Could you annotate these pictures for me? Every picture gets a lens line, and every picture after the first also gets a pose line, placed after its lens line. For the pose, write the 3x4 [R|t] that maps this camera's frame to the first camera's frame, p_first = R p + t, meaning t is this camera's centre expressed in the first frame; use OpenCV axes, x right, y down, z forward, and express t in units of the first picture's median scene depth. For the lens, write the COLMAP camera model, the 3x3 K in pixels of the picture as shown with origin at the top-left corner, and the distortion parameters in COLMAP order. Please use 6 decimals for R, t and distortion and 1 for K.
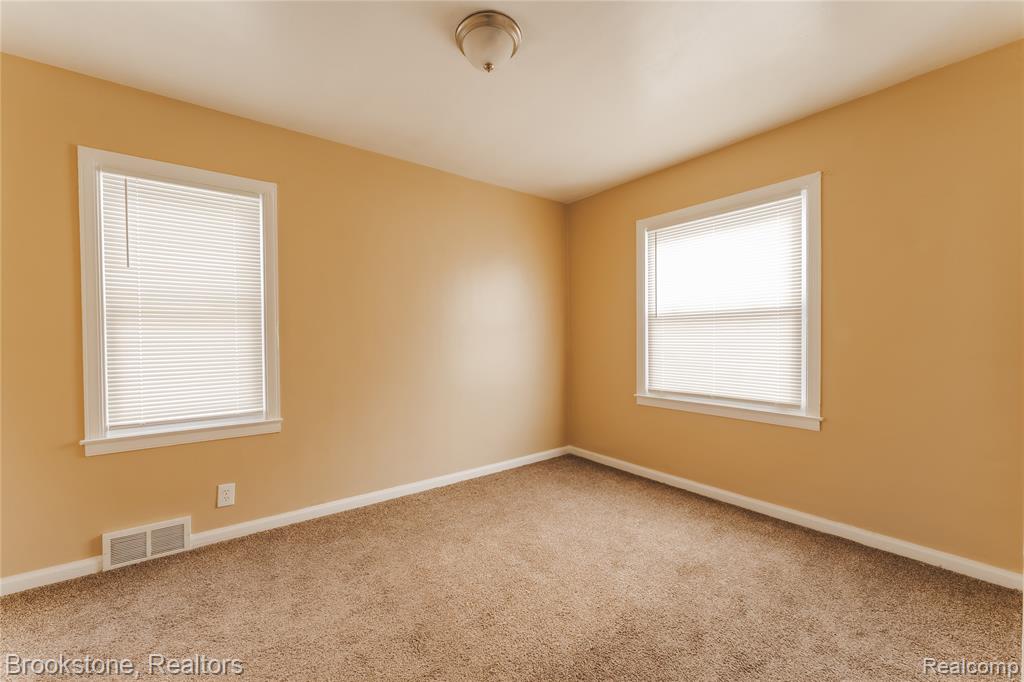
lens RADIAL K [[418.1, 0, 508.9], [0, 418.1, 346.0], [0, 0, 1]] dist [0.002643, -0.000333]
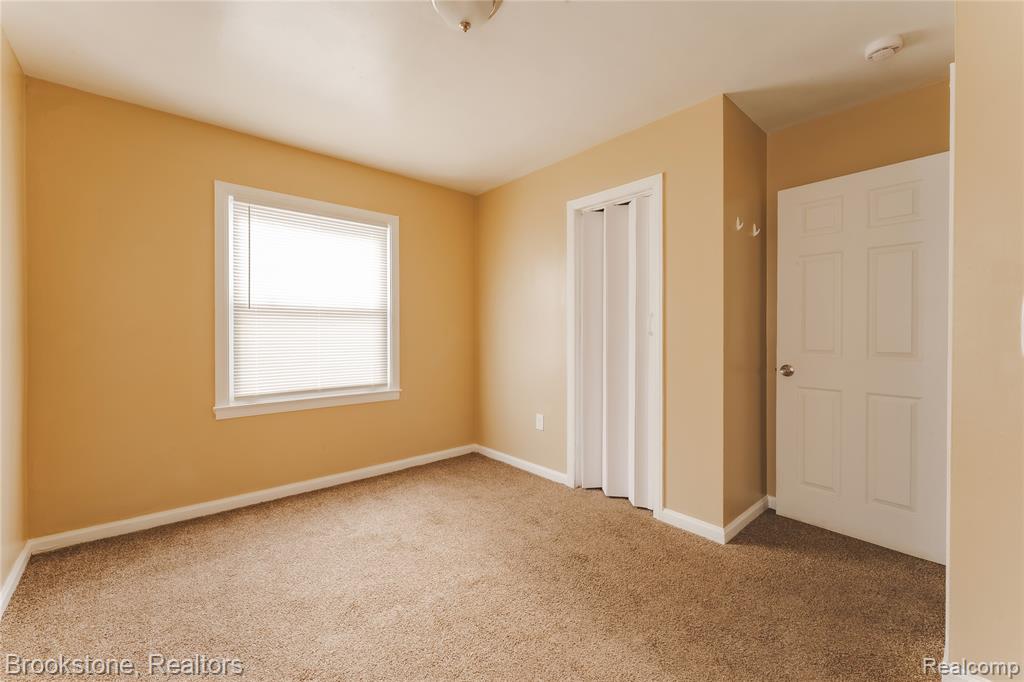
lens RADIAL K [[418.1, 0, 508.3], [0, 418.1, 335.8], [0, 0, 1]] dist [0.002643, -0.000333]
pose [[-0.078418, -0.001650, 0.996919, -0.595940], [0.018759, 0.999819, 0.003130, -0.007383], [-0.996744, 0.018946, -0.078373, 0.632631]]
